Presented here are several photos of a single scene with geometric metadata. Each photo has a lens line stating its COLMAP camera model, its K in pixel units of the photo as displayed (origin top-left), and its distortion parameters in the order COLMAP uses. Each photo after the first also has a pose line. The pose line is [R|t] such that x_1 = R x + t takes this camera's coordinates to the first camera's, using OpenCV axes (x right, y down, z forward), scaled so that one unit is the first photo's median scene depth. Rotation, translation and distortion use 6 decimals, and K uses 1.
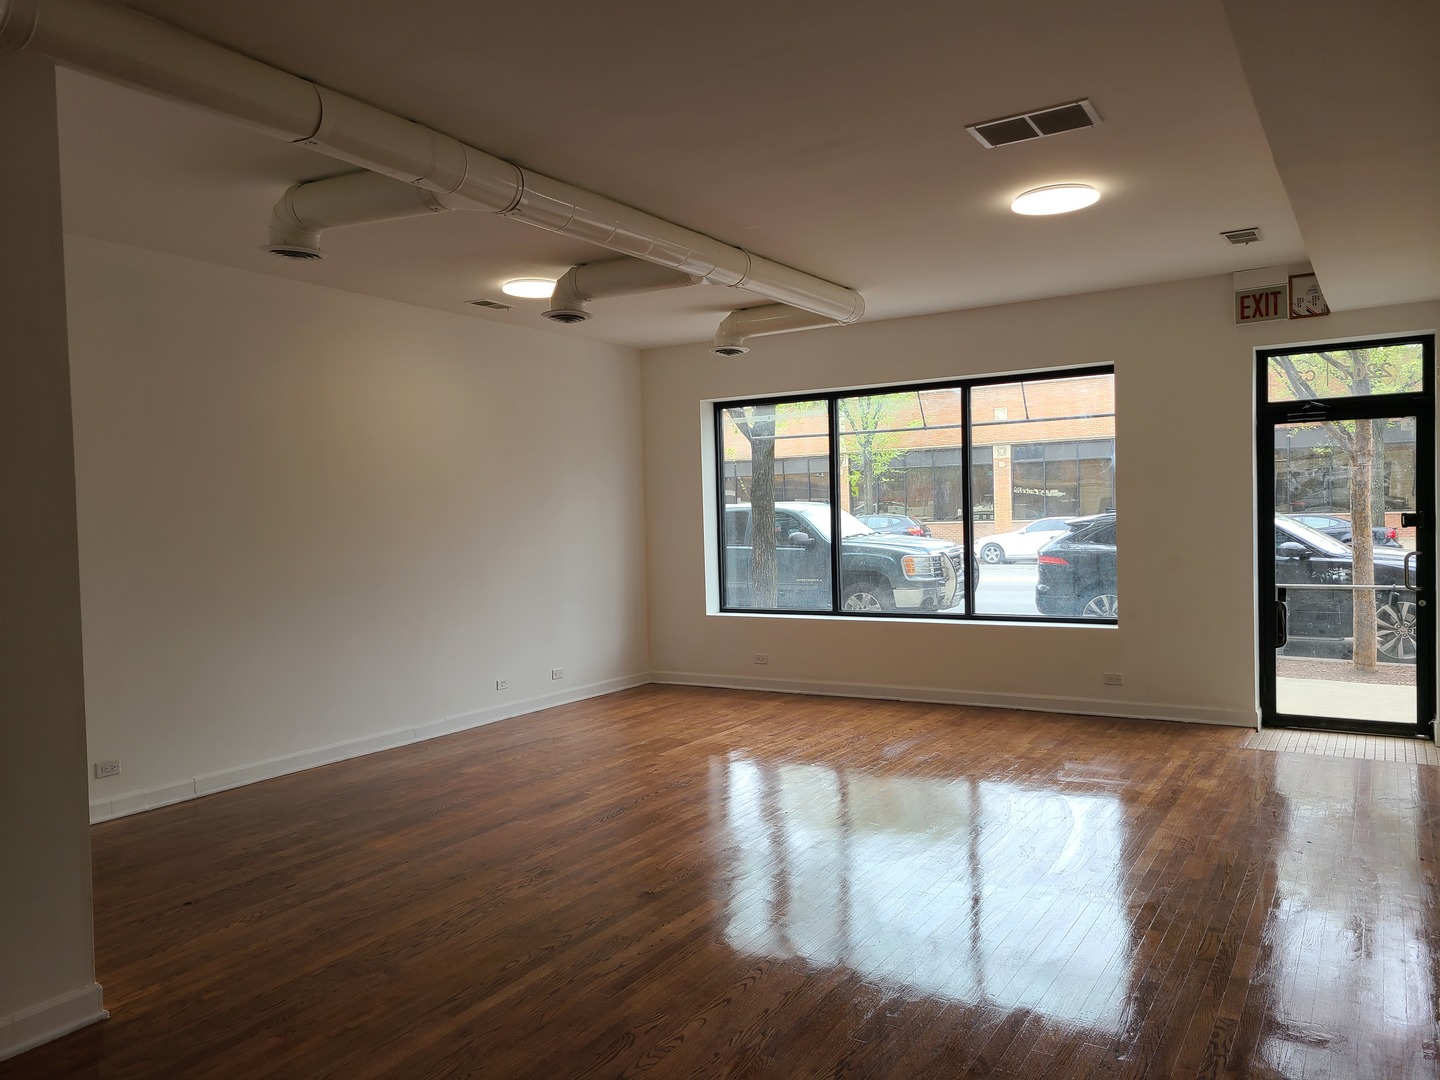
lens RADIAL K [[1072.1, 0, 720.0], [0, 1072.1, 540.0], [0, 0, 1]] dist [0.051958, -0.027256]
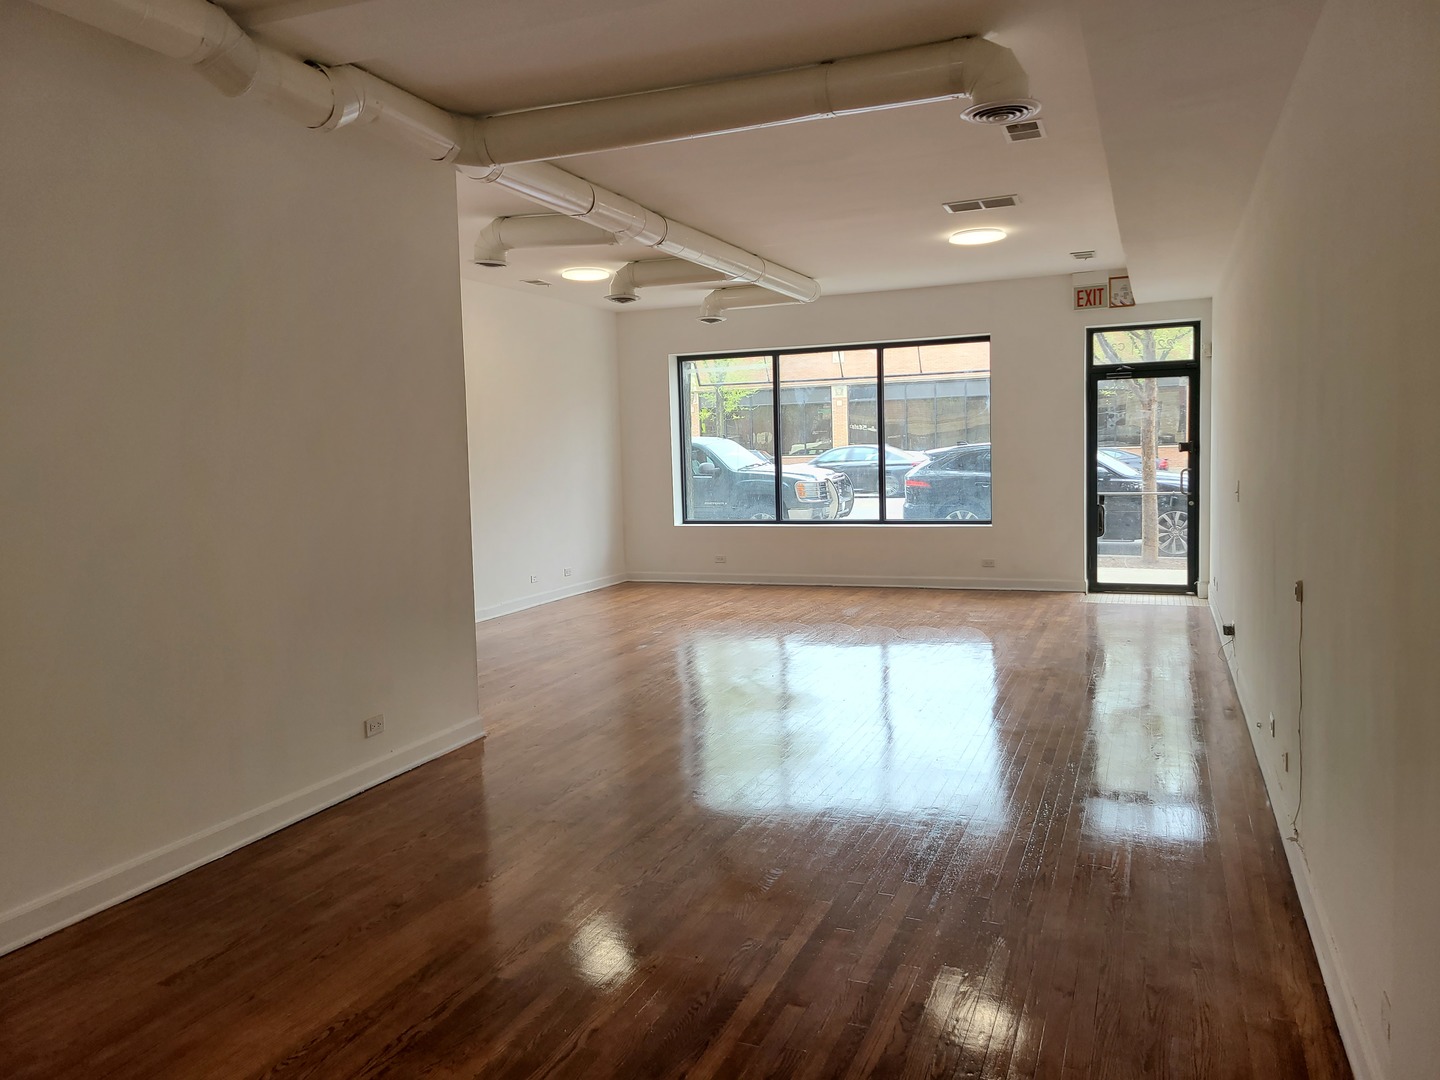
lens RADIAL K [[1079.3, 0, 710.5], [0, 1079.3, 513.5], [0, 0, 1]] dist [0.044246, -0.000508]
pose [[0.986995, -0.011275, 0.160355, -0.222106], [0.005817, 0.999389, 0.034470, 0.015649], [-0.160646, -0.033089, 0.986457, -0.331409]]
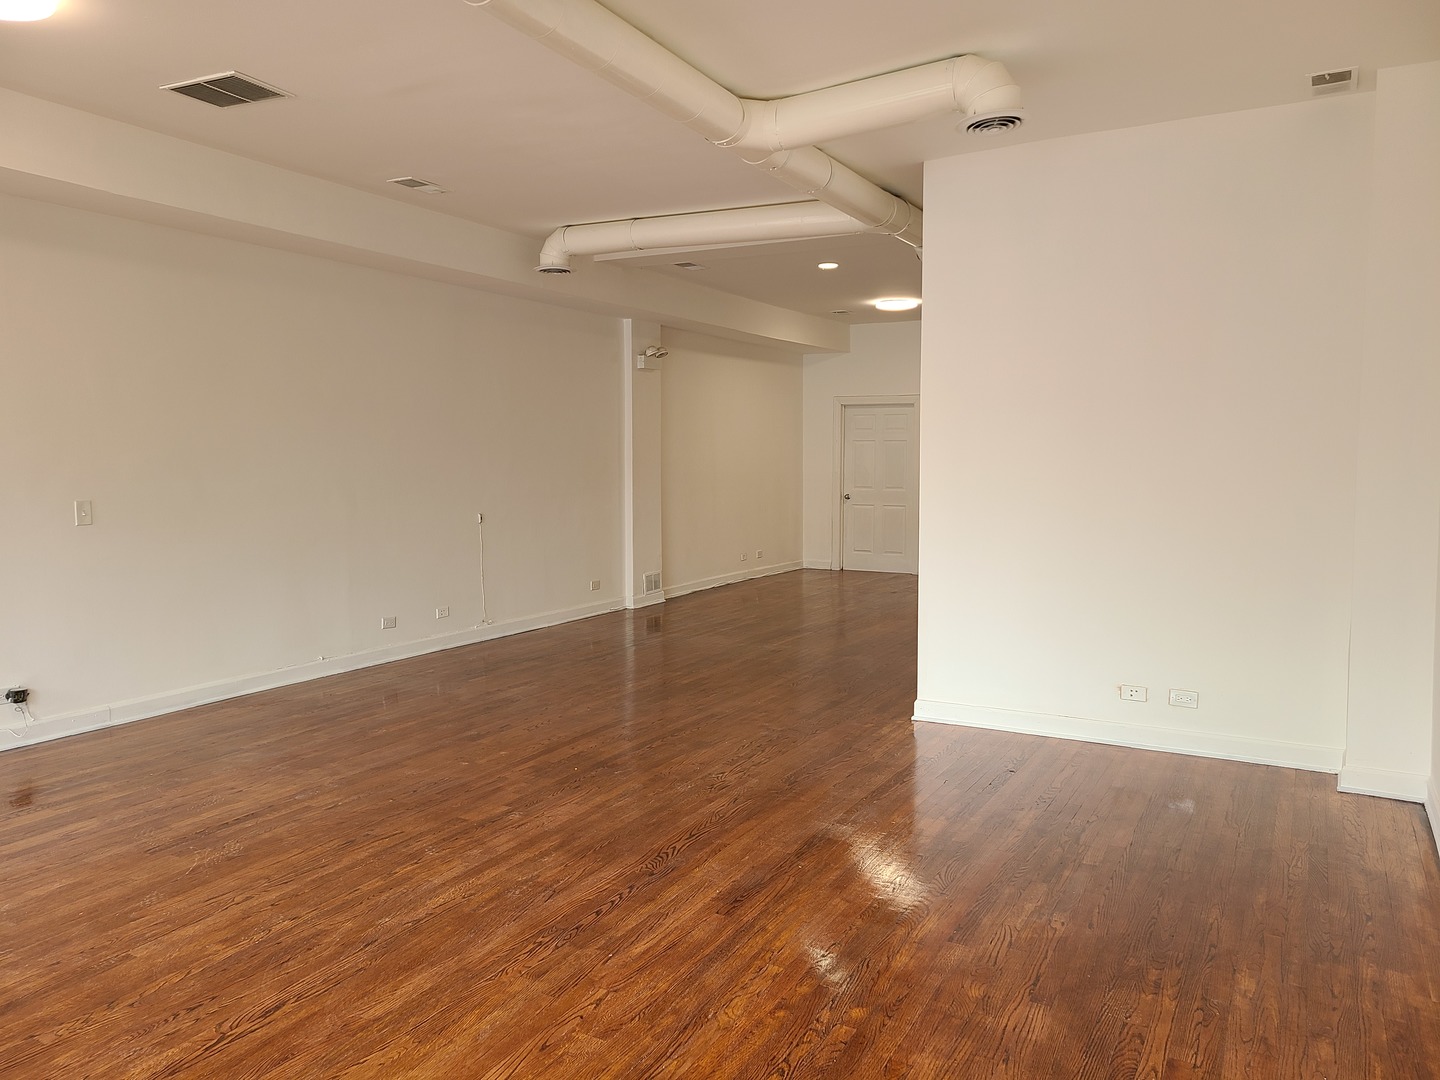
lens RADIAL K [[1072.1, 0, 720.0], [0, 1072.1, 540.0], [0, 0, 1]] dist [0.051958, -0.027256]
pose [[-0.998646, 0.026918, -0.044522, -0.082031], [0.022160, 0.994319, 0.104106, -0.019060], [0.047071, 0.102978, -0.993569, 1.226197]]
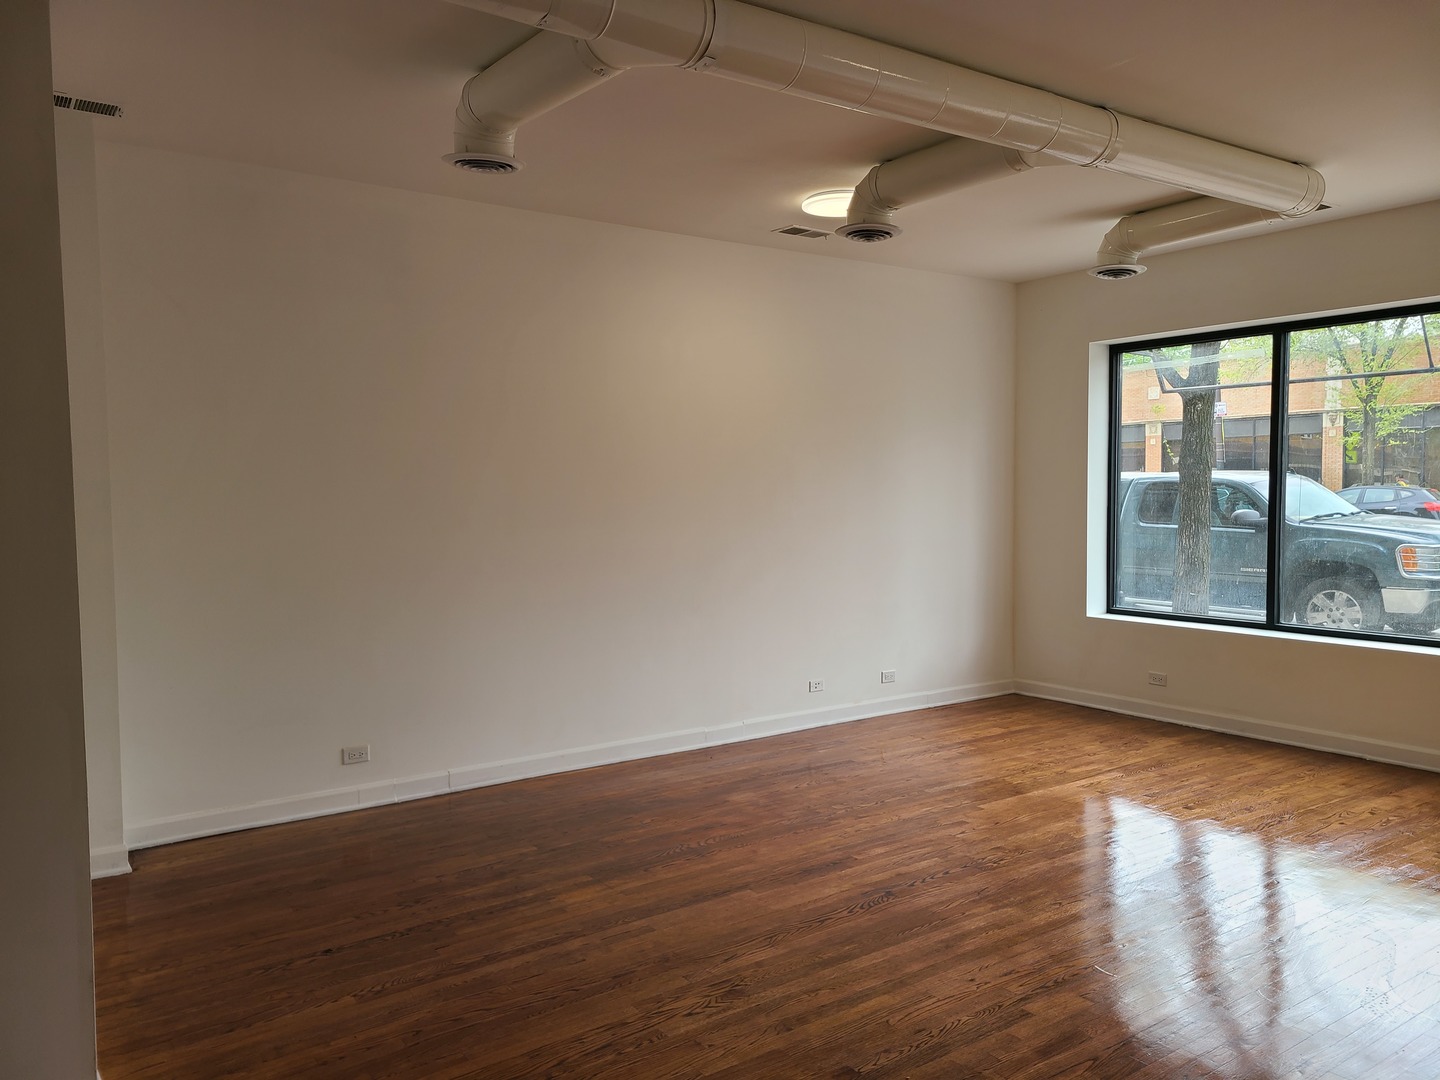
lens RADIAL K [[1072.1, 0, 720.0], [0, 1072.1, 540.0], [0, 0, 1]] dist [0.051958, -0.027256]
pose [[0.918739, 0.035983, -0.393223, 0.062835], [-0.022658, 0.999003, 0.038477, -0.013005], [0.394215, -0.026441, 0.918638, 0.210633]]
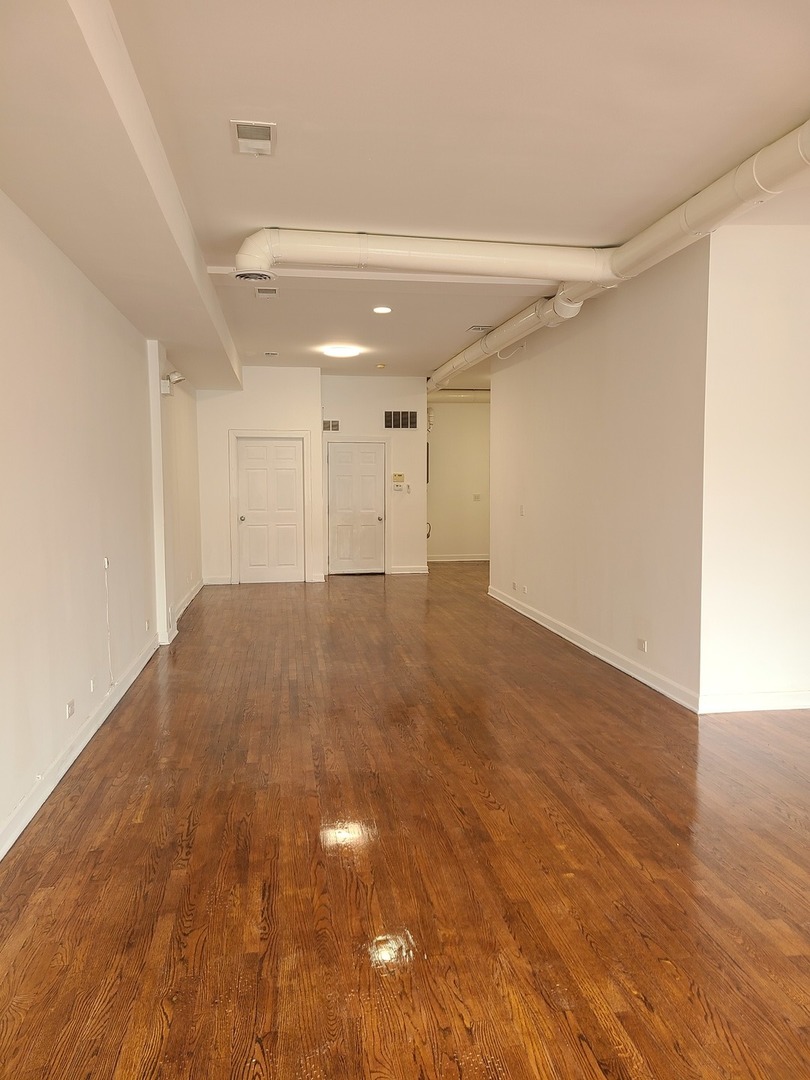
lens RADIAL K [[804.1, 0, 403.9], [0, 804.1, 542.4], [0, 0, 1]] dist [0.051958, -0.027256]
pose [[-0.765133, 0.081120, -0.638742, 0.360744], [0.009953, 0.993403, 0.114239, -0.025584], [0.643796, 0.081051, -0.760893, 0.804467]]
